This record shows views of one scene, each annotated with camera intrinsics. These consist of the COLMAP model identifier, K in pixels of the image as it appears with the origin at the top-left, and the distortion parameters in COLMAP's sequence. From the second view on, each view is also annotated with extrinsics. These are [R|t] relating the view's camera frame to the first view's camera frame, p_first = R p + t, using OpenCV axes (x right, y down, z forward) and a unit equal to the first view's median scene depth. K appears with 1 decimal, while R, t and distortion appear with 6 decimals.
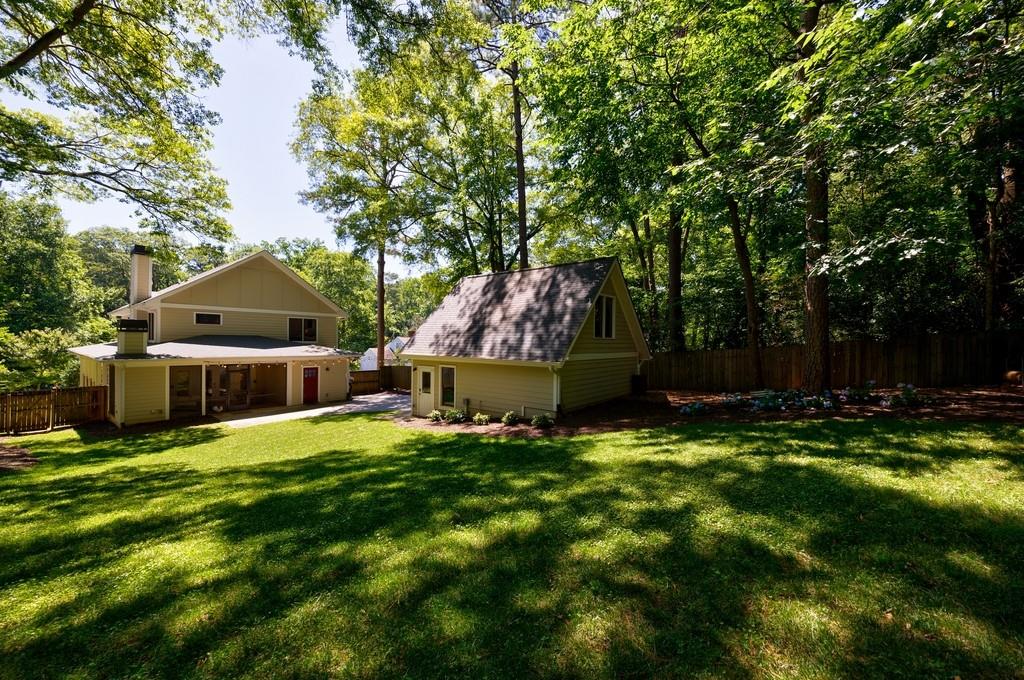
lens RADIAL K [[392.1, 0, 512.0], [0, 392.1, 340.0], [0, 0, 1]] dist [-0.000426, 0.000259]
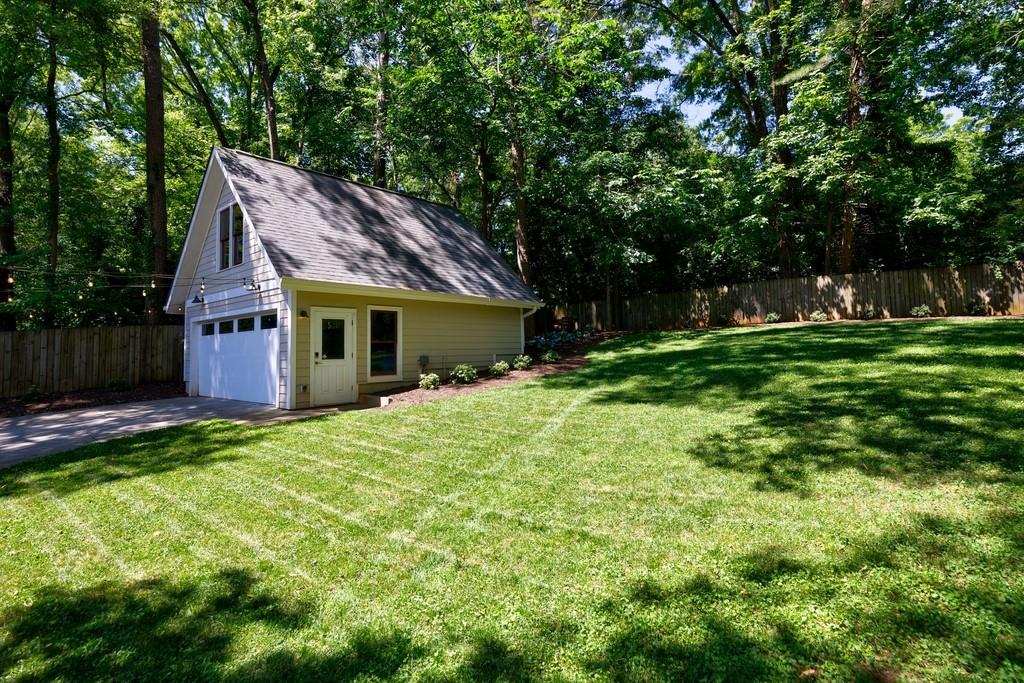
lens RADIAL K [[493.7, 0, 512.0], [0, 493.7, 341.5], [0, 0, 1]] dist [-0.000736, -0.000100]
pose [[0.060527, 0.003007, 0.998162, -0.777193], [0.011618, 0.999926, -0.003717, 0.104782], [-0.998099, 0.011822, 0.060487, 0.640497]]
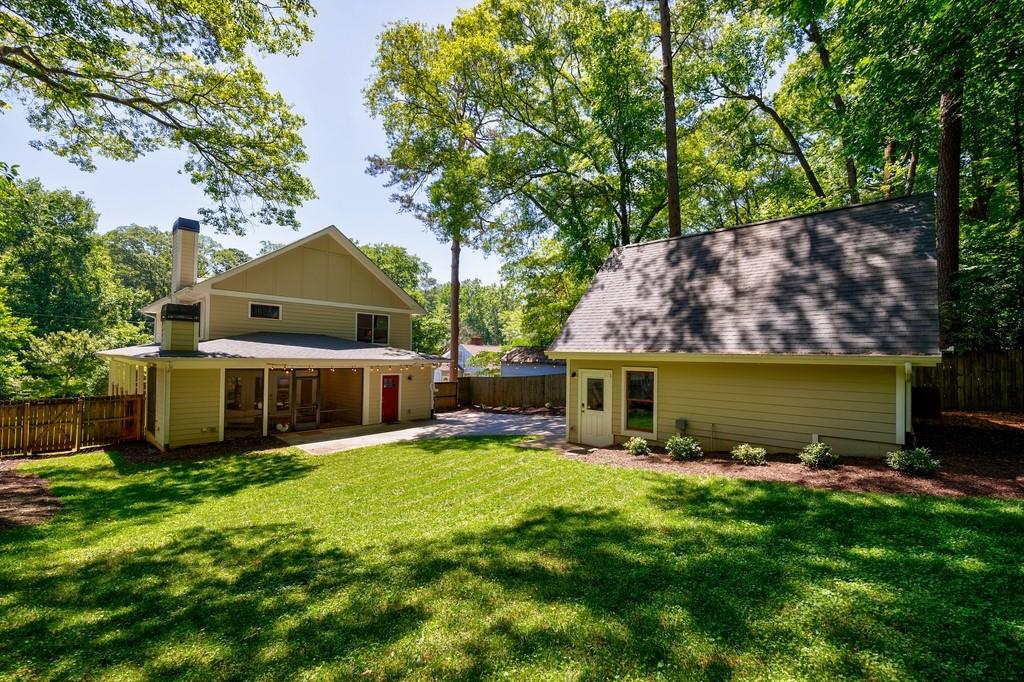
lens RADIAL K [[428.6, 0, 508.5], [0, 428.6, 347.7], [0, 0, 1]] dist [0.000743, -0.000928]
pose [[0.997089, 0.004816, -0.076097, -0.277190], [-0.006337, 0.999785, -0.019755, 0.039625], [0.075986, 0.020180, 0.996905, 0.230143]]
